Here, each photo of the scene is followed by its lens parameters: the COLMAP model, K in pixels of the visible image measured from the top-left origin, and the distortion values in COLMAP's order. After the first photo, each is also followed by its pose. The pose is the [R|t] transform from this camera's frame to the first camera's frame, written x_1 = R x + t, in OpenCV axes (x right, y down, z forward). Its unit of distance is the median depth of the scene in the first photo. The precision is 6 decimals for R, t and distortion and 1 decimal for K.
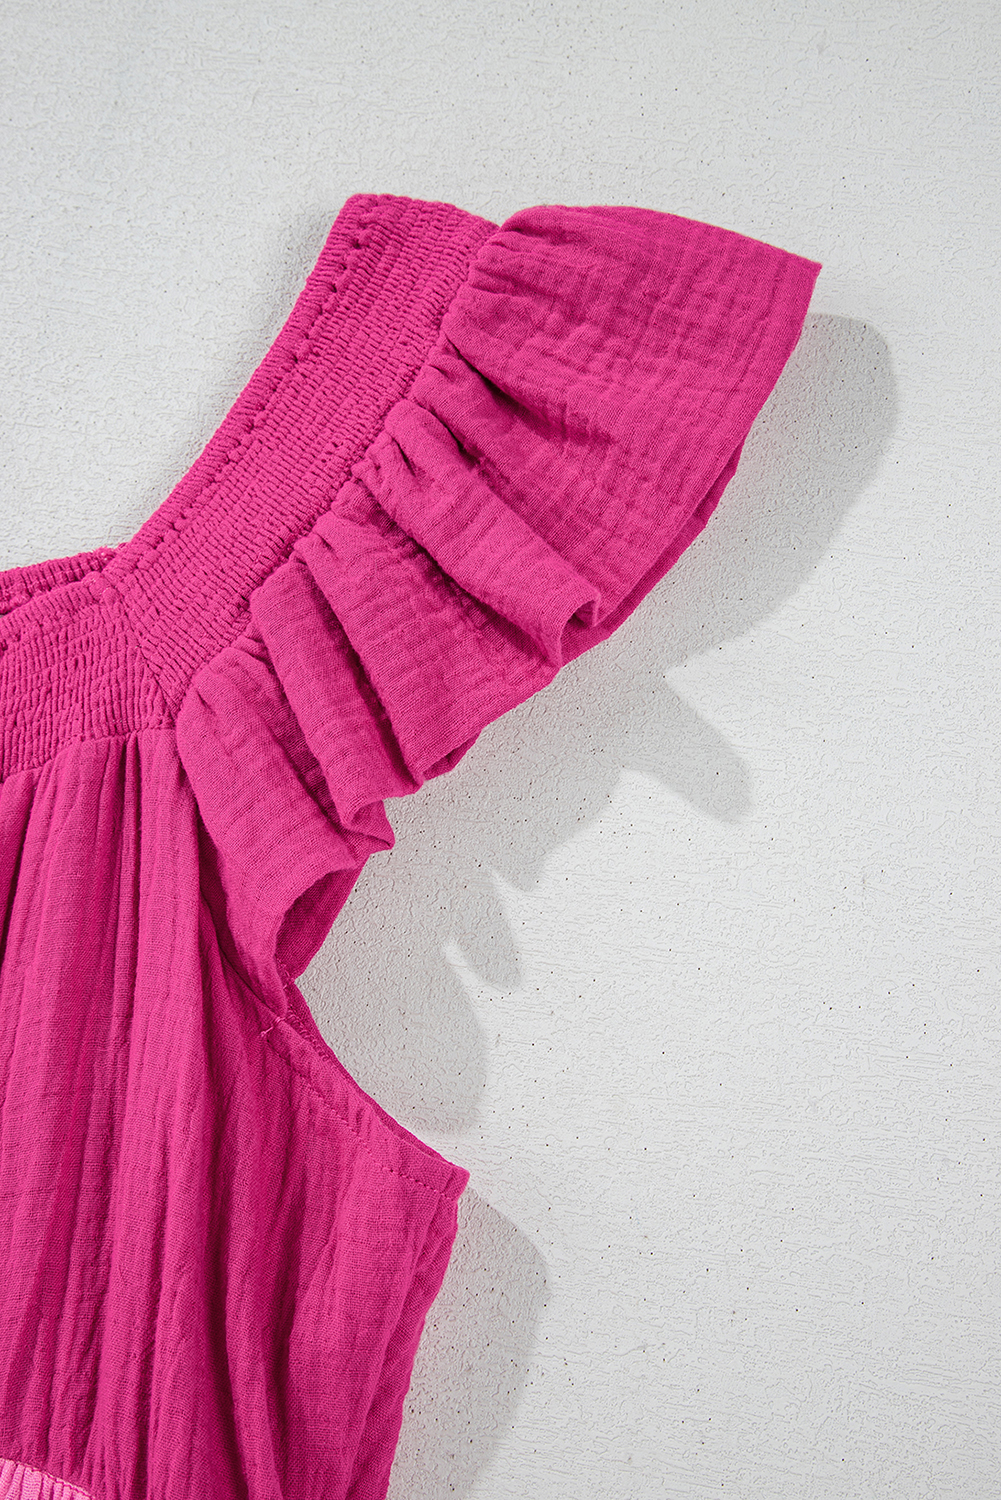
lens RADIAL K [[1620.8, 0, 500.5], [0, 1620.8, 750.0], [0, 0, 1]] dist [-0.013868, 0.013832]
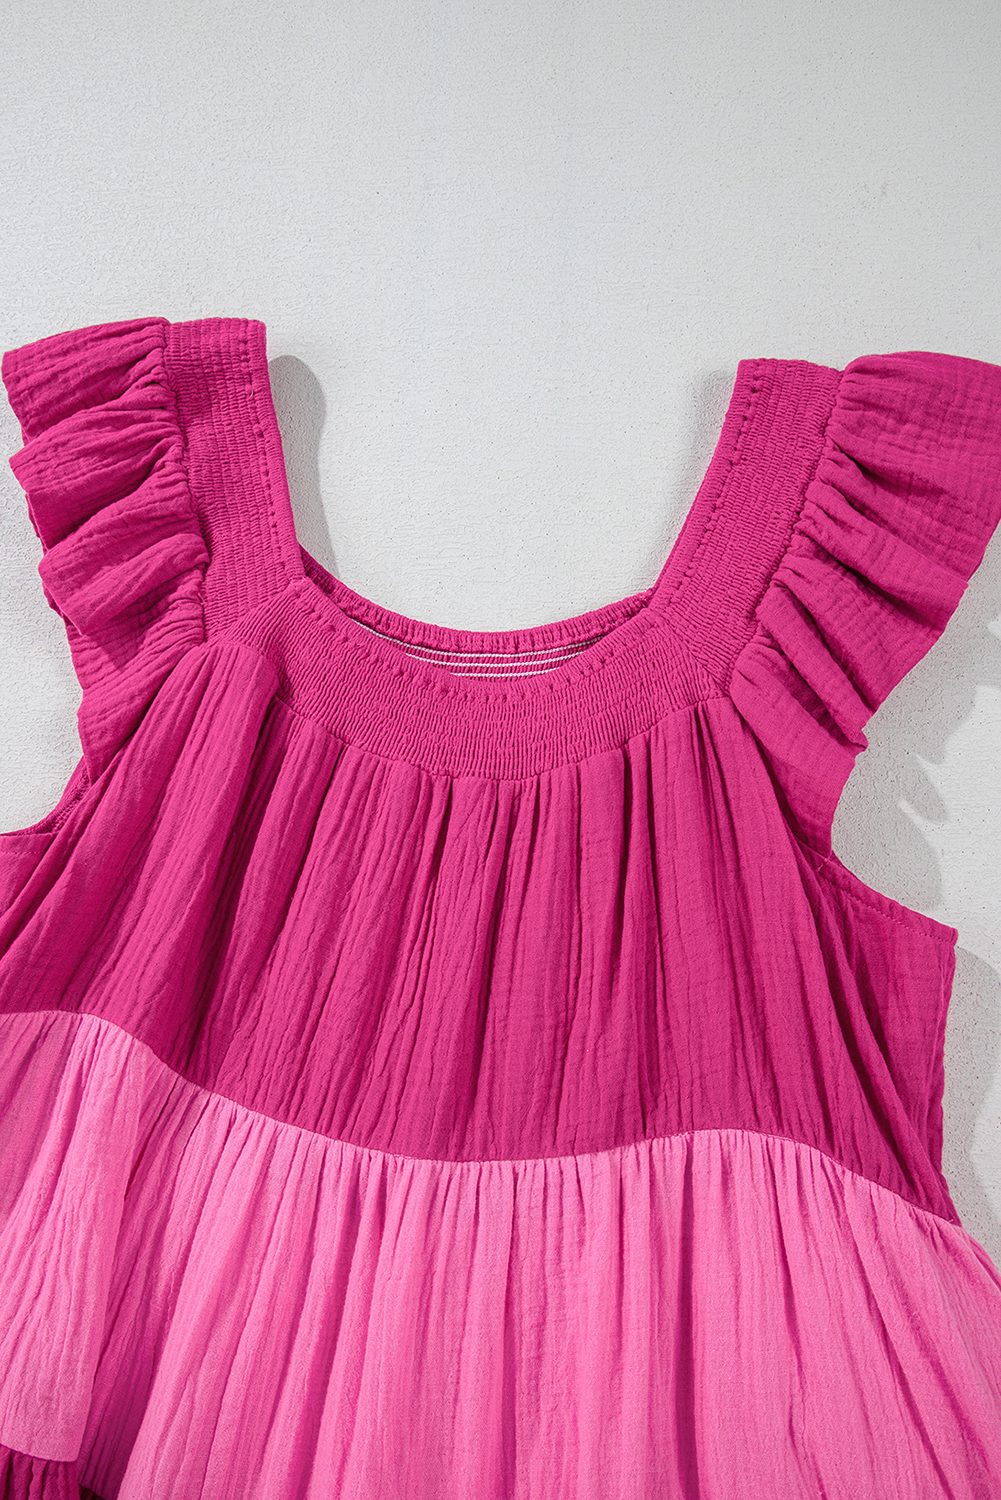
lens RADIAL K [[1011.3, 0, 463.5], [0, 1011.3, 751.0], [0, 0, 1]] dist [-0.123867, 0.045468]
pose [[0.990630, -0.136571, 0.000183, -0.456432], [0.136297, 0.988729, 0.061955, -0.055885], [-0.008642, -0.061350, 0.998079, -0.019924]]
